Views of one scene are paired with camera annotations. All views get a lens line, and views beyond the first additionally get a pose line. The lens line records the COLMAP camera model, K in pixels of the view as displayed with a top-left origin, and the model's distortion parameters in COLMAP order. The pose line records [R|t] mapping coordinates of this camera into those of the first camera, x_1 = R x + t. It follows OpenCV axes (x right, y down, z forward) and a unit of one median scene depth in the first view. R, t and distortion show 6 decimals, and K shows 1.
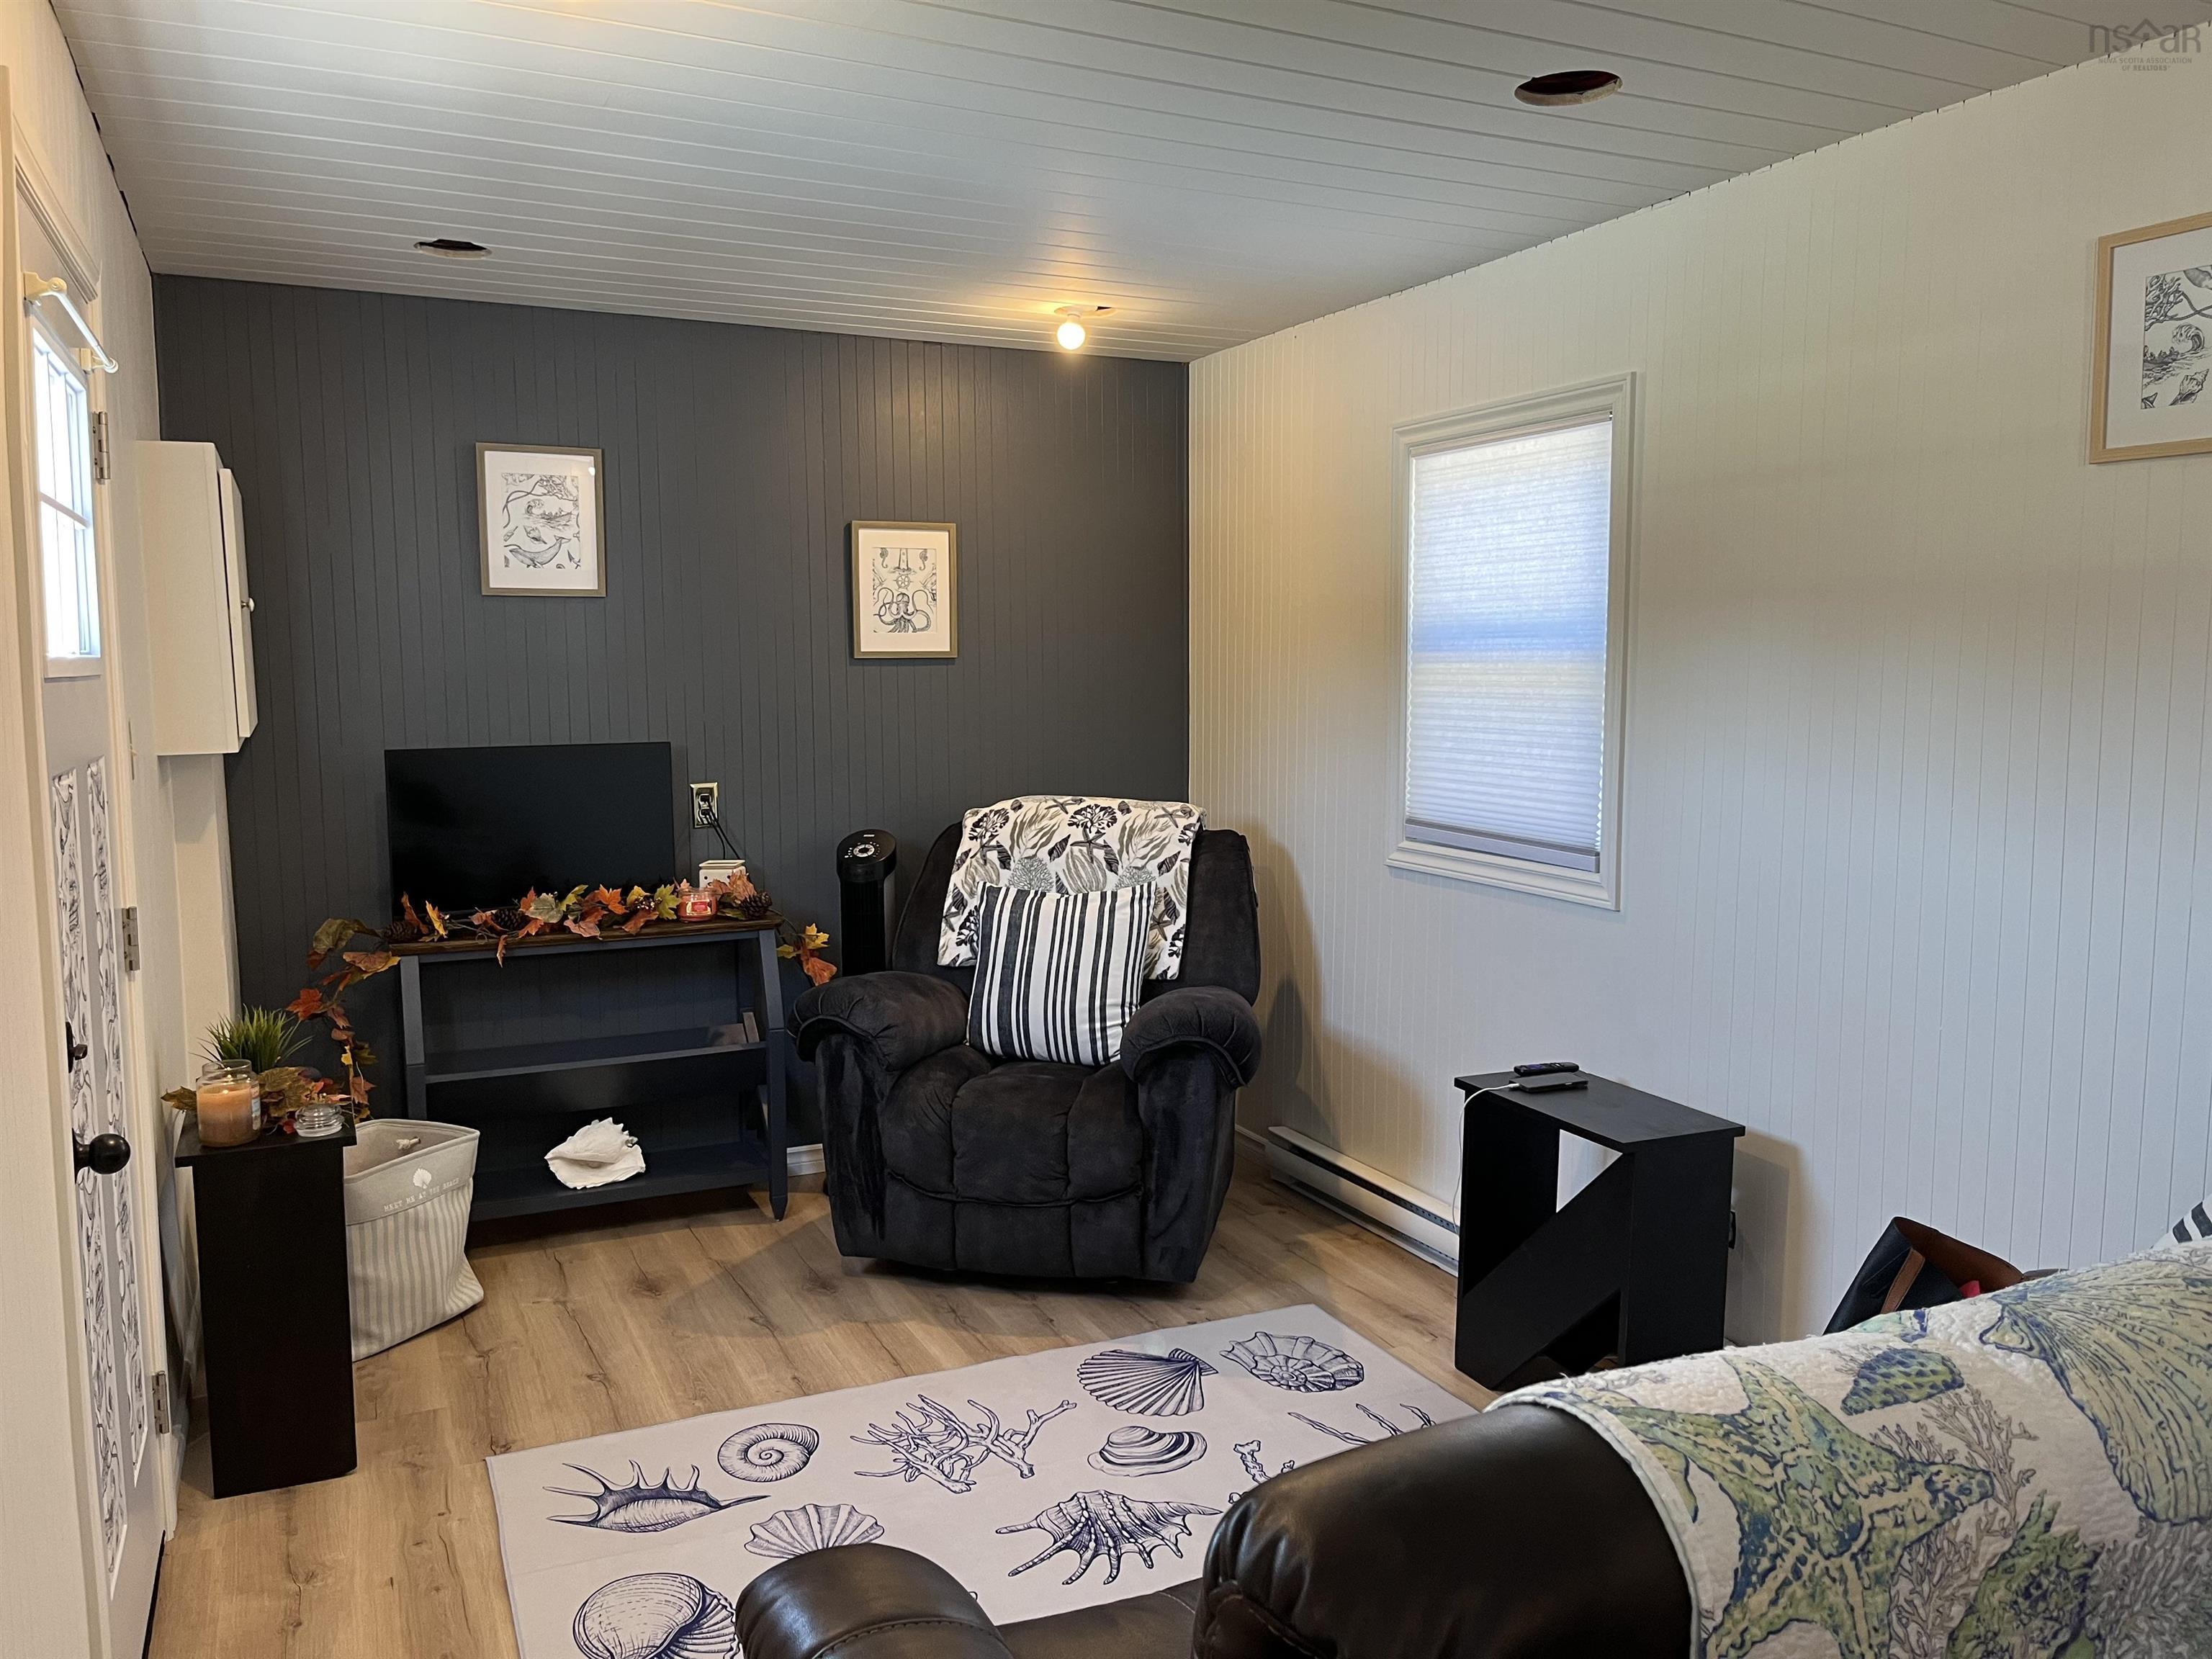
lens RADIAL K [[1676.9, 0, 1121.1], [0, 1676.9, 826.7], [0, 0, 1]] dist [0.055284, -0.077710]
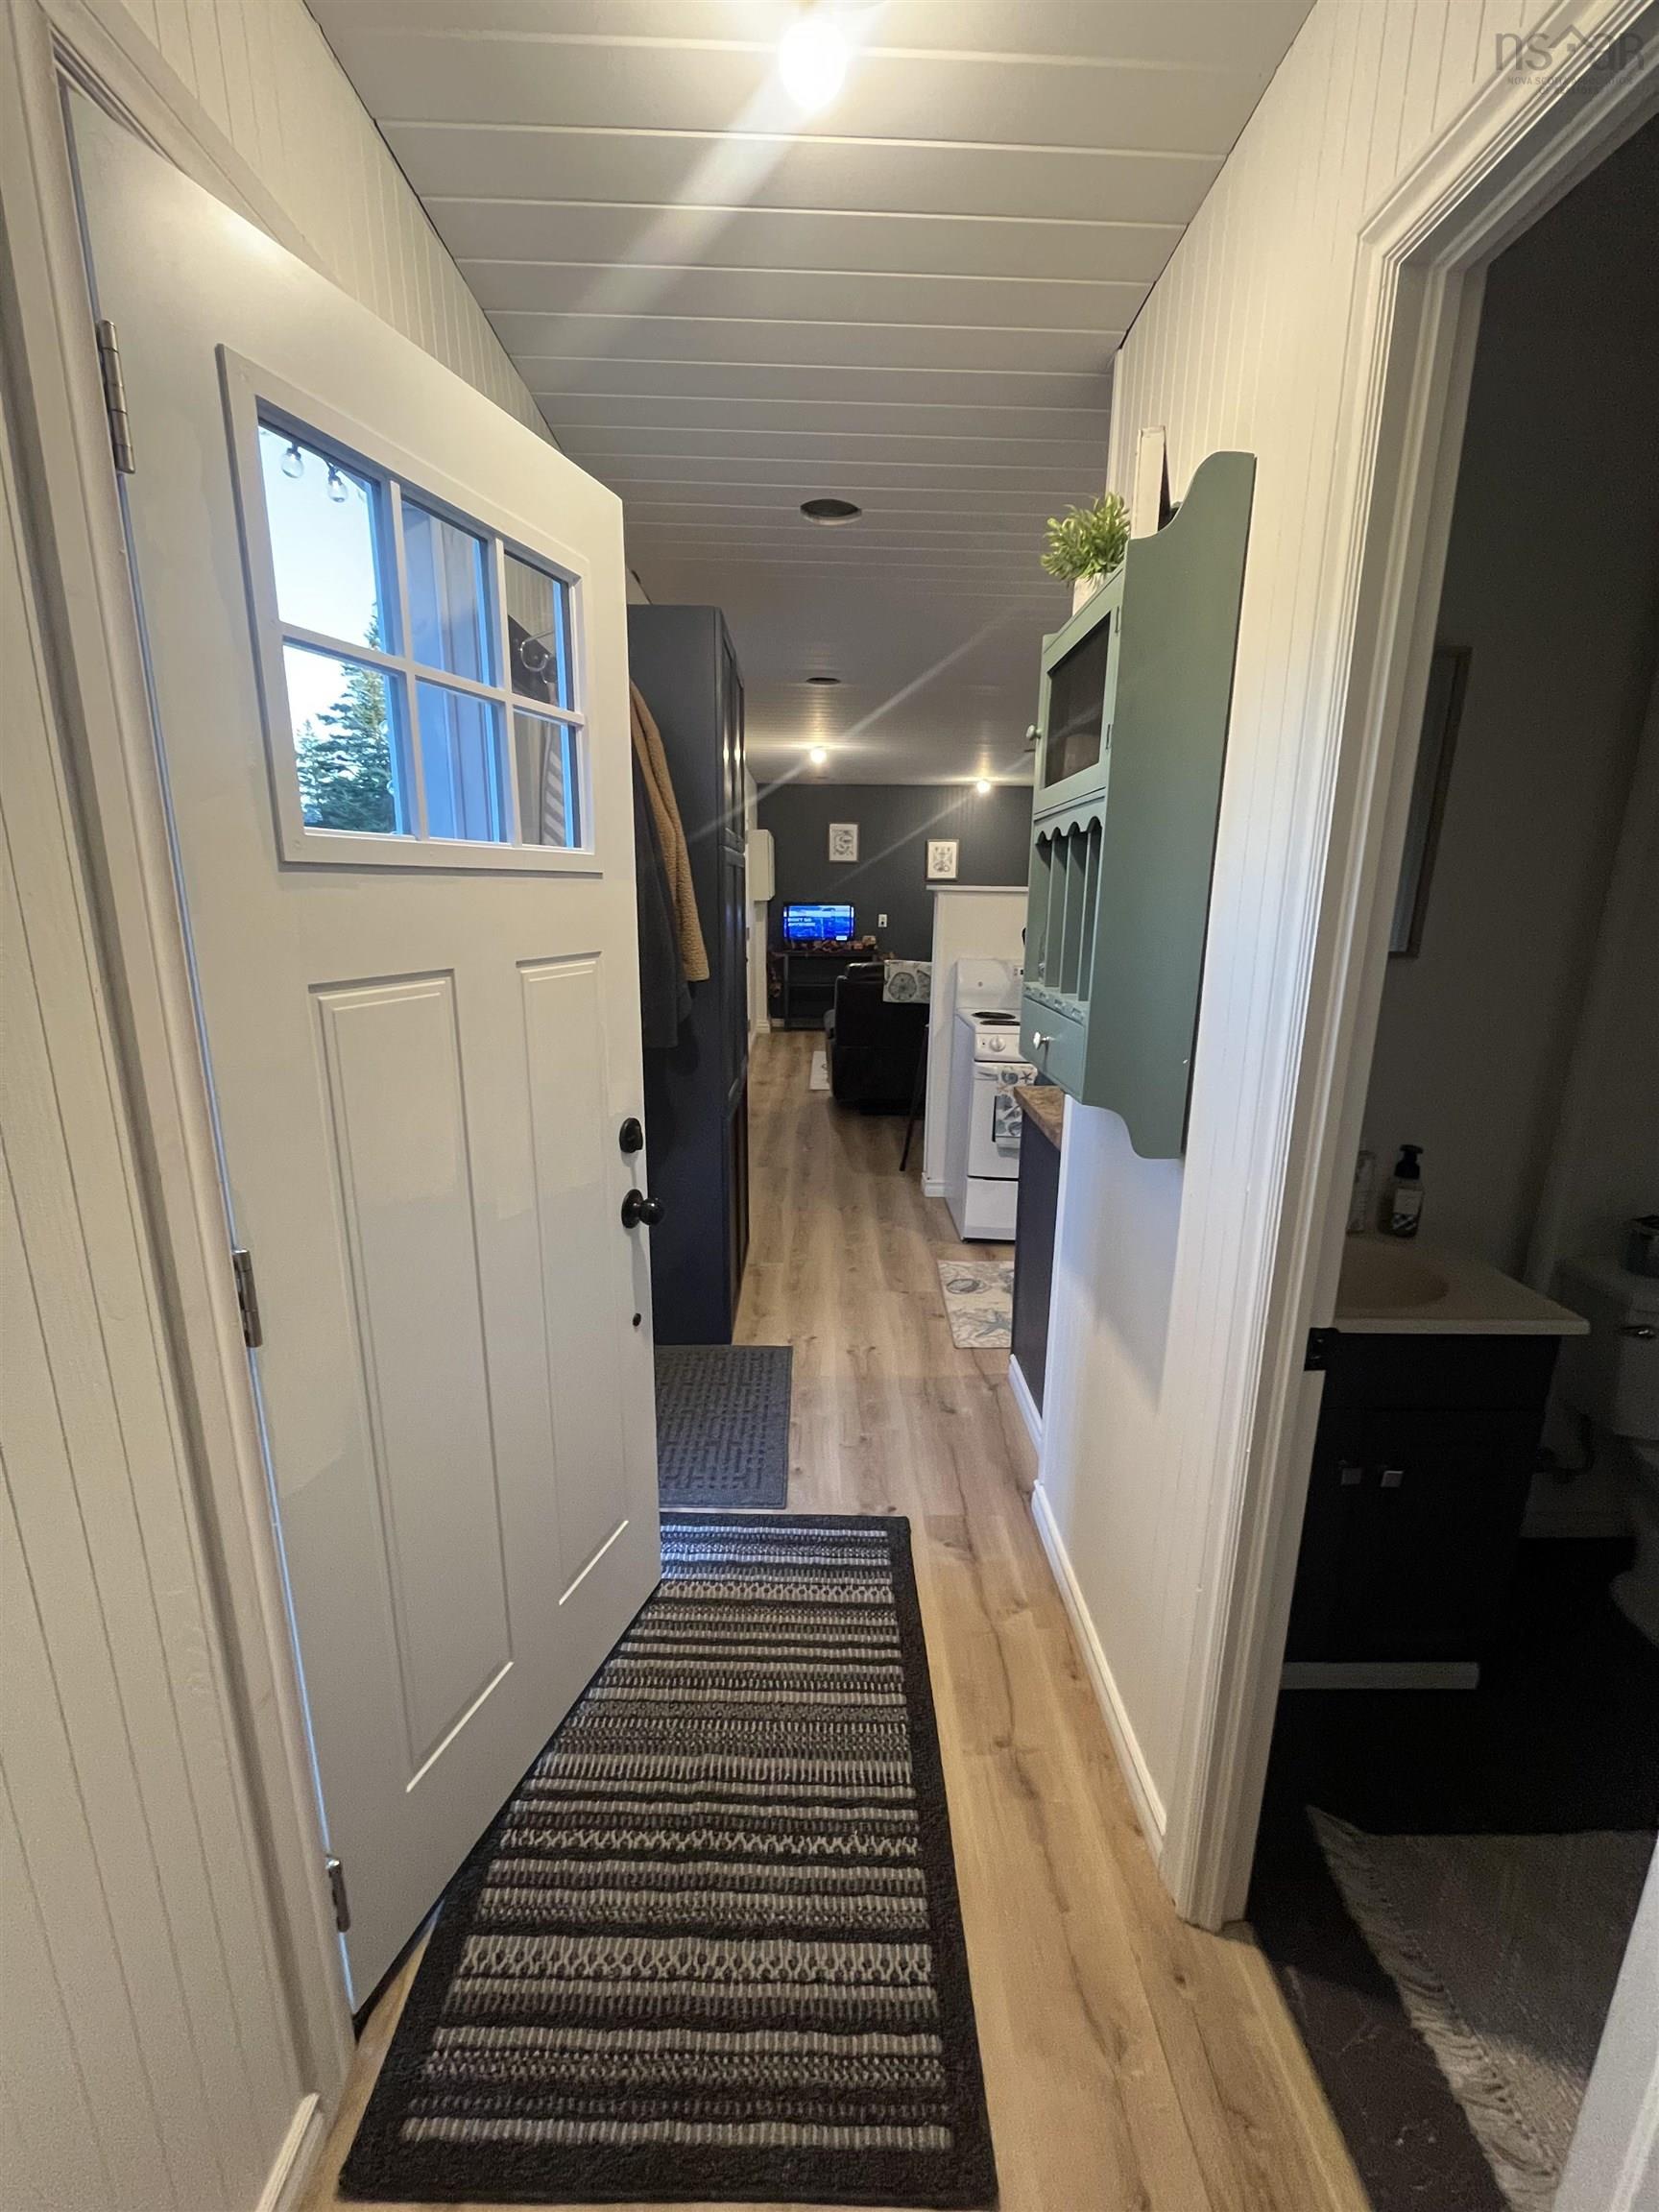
lens RADIAL K [[908.2, 0, 827.3], [0, 908.2, 1098.3], [0, 0, 1]] dist [-0.003835, -0.000447]
pose [[0.908531, 0.105625, -0.404247, 0.497212], [-0.049525, 0.987922, 0.146825, 0.087873], [0.414872, -0.113375, 0.902788, -0.902160]]
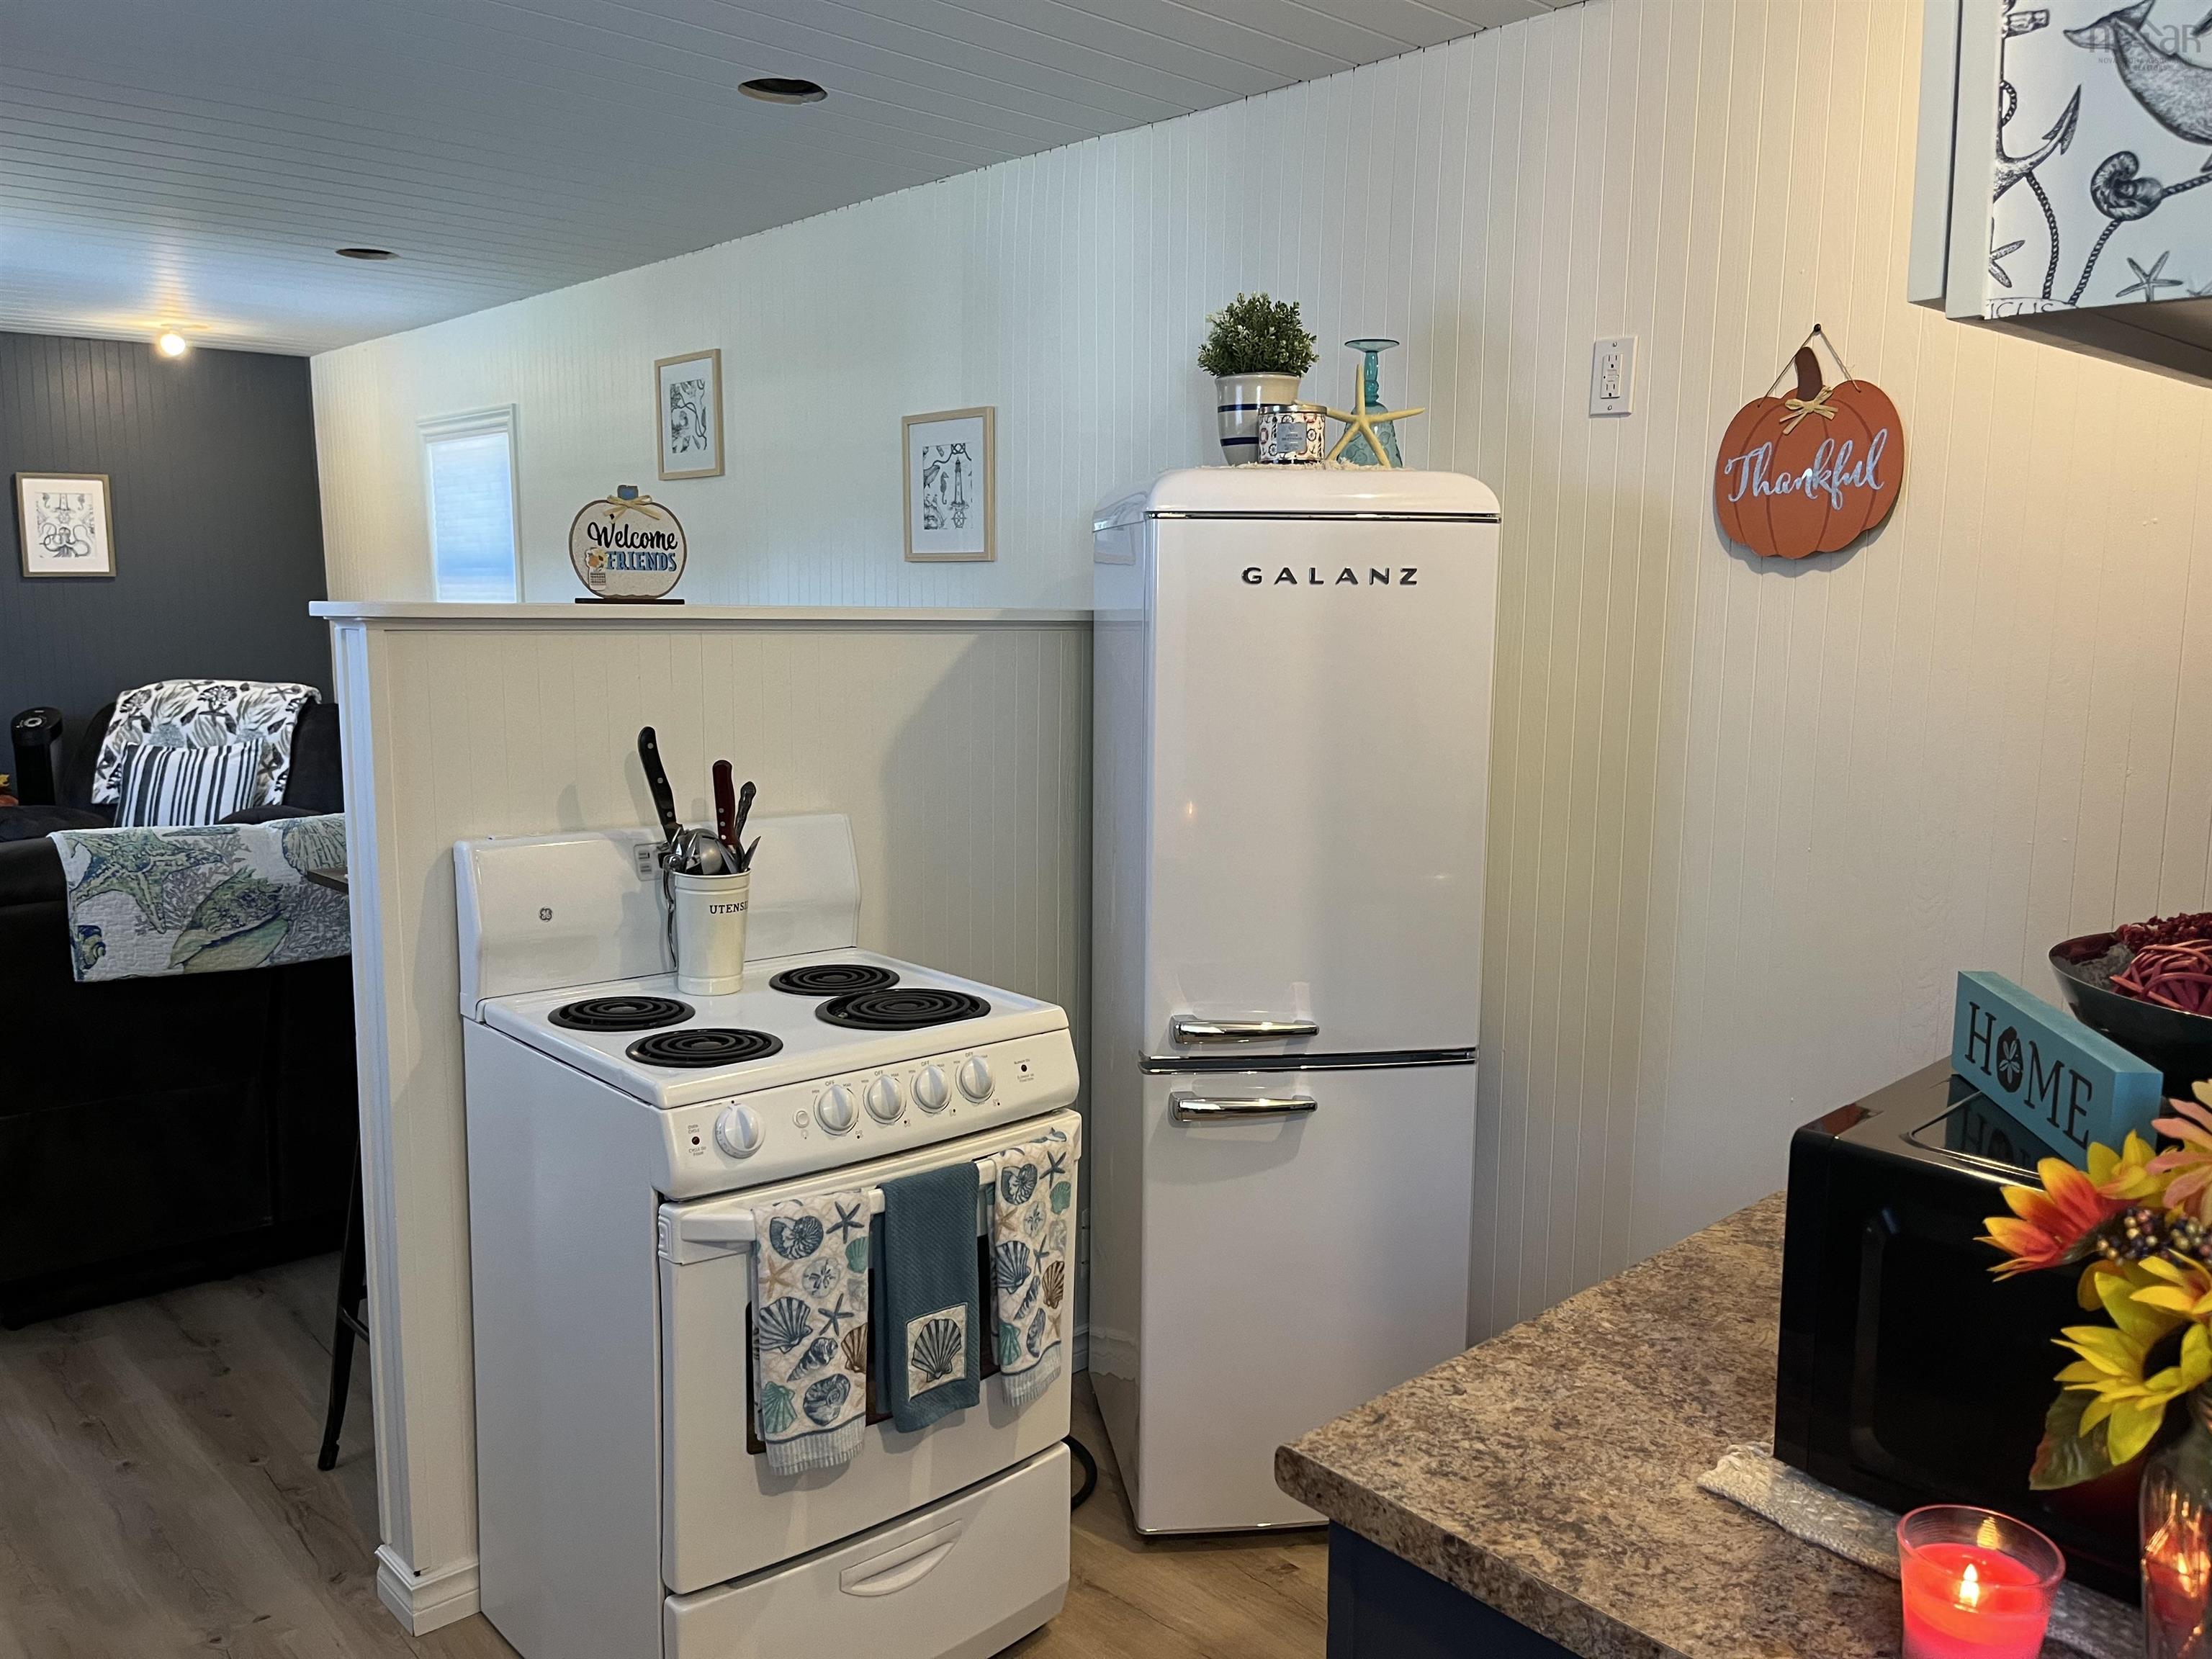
lens RADIAL K [[1676.9, 0, 1095.0], [0, 1676.9, 825.1], [0, 0, 1]] dist [0.055284, -0.077710]
pose [[0.956839, -0.035947, 0.288386, 0.270231], [0.023489, 0.998640, 0.046543, 0.054499], [-0.289667, -0.037760, 0.956382, -0.546647]]
